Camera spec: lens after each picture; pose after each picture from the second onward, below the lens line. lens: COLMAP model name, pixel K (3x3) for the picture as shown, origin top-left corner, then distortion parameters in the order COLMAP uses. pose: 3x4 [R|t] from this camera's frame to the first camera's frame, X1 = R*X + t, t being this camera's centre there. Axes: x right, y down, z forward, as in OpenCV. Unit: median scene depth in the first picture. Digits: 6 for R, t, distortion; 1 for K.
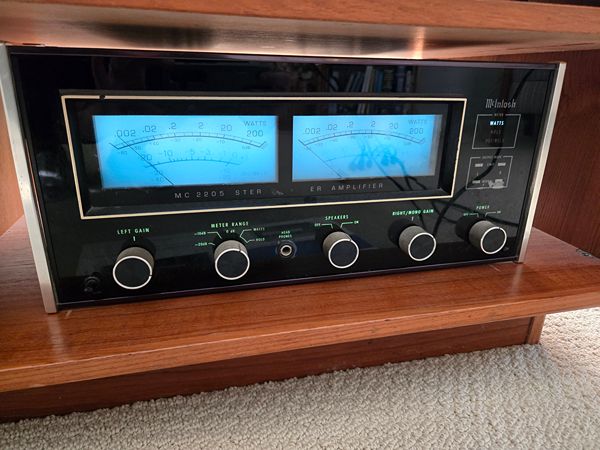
lens RADIAL K [[414.2, 0, 300.0], [0, 414.2, 225.0], [0, 0, 1]] dist [0.058436, -0.058502]
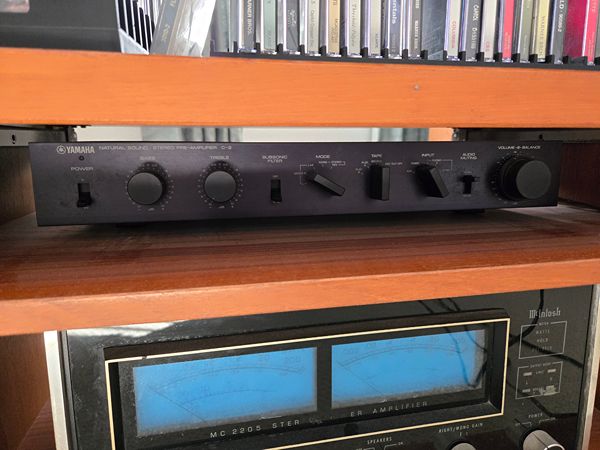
lens RADIAL K [[414.2, 0, 300.0], [0, 414.2, 225.0], [0, 0, 1]] dist [0.058436, -0.058502]
pose [[0.998583, -0.019503, -0.049523, -0.032494], [0.011156, 0.986473, -0.163543, -0.335633], [0.052043, 0.162758, 0.985292, -0.016107]]
